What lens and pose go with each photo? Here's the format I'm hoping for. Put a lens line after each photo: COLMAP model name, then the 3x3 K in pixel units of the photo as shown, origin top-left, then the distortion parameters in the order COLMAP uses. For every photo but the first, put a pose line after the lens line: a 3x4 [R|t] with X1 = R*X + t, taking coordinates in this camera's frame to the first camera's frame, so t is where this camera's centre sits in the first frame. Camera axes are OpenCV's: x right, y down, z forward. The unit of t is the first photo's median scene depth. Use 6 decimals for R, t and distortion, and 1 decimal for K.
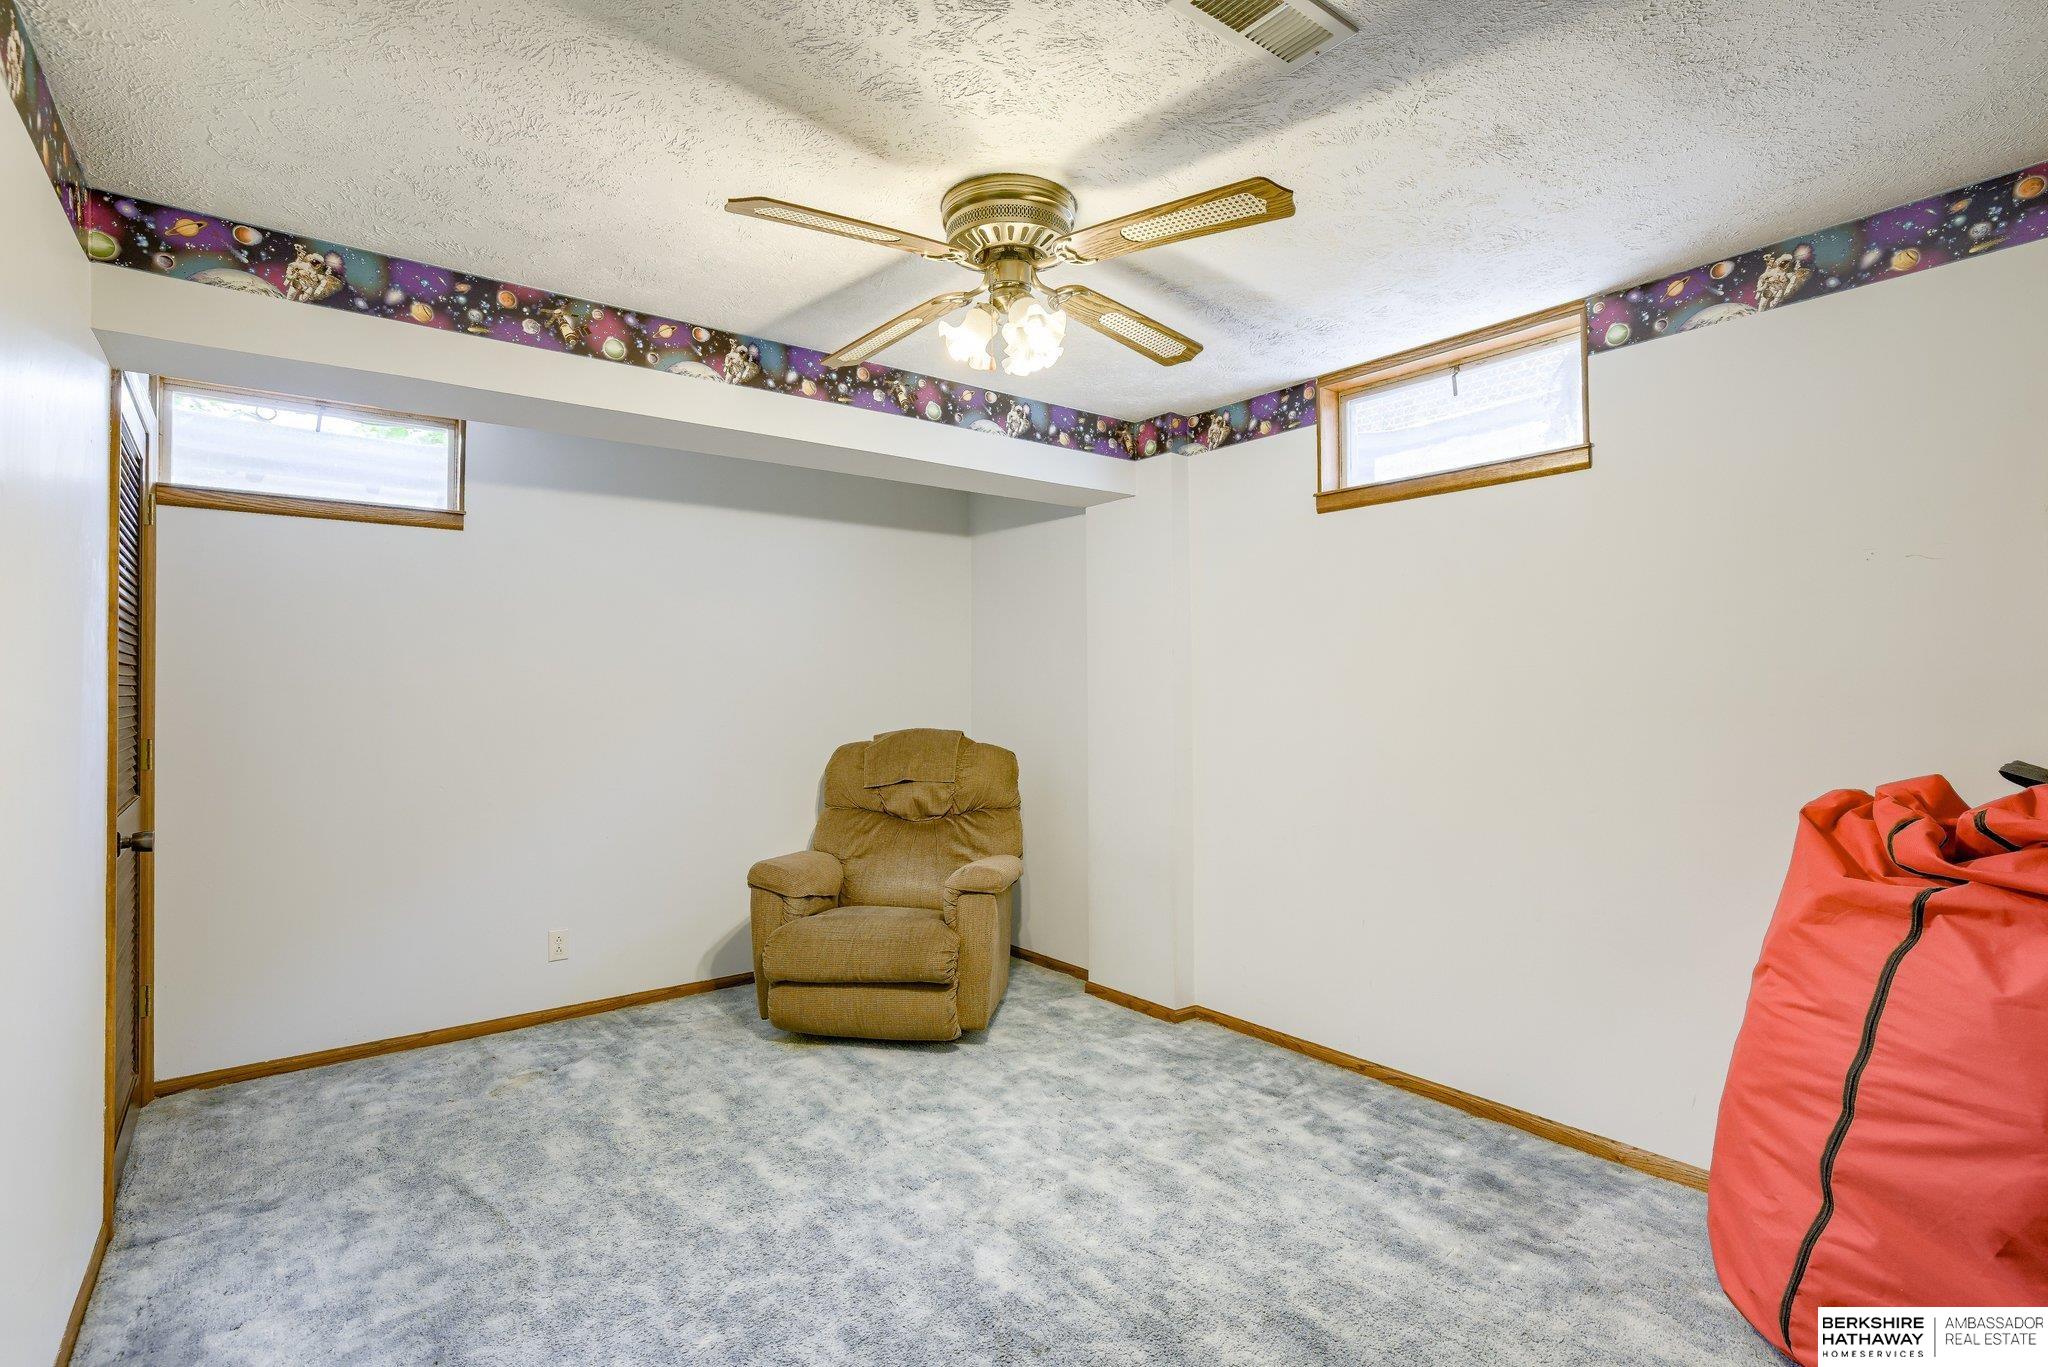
lens RADIAL K [[959.7, 0, 1016.8], [0, 959.7, 690.7], [0, 0, 1]] dist [-0.026656, 0.009024]
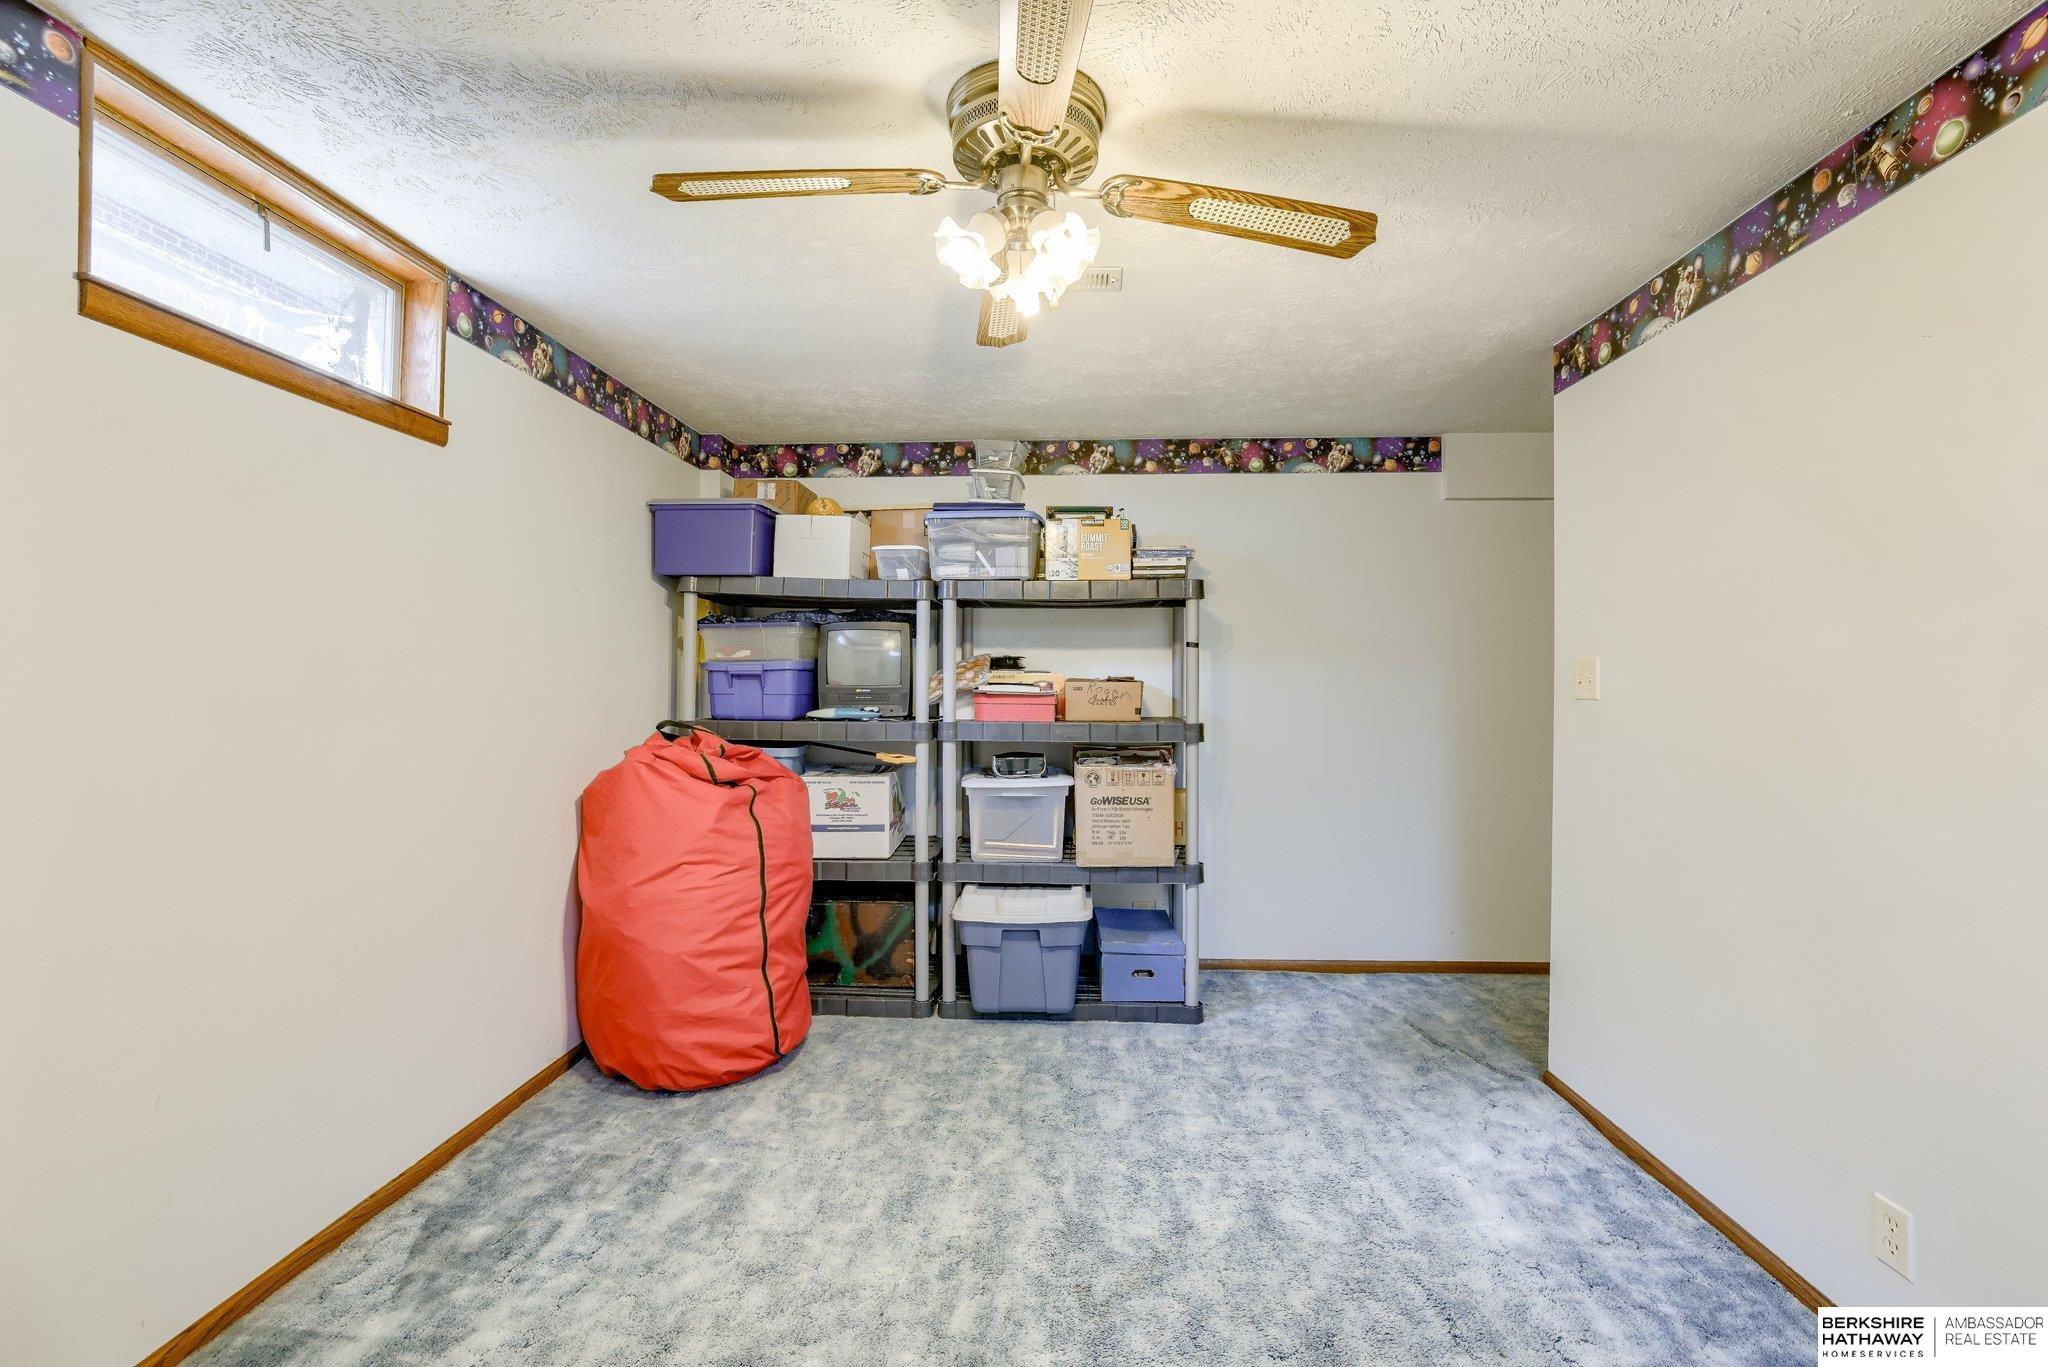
lens RADIAL K [[934.5, 0, 1021.0], [0, 934.5, 675.2], [0, 0, 1]] dist [-0.018455, 0.004731]
pose [[-0.750472, 0.003785, 0.660892, -0.493921], [-0.003655, 0.999945, -0.009876, 0.001401], [-0.660892, -0.009827, -0.750416, 1.458840]]
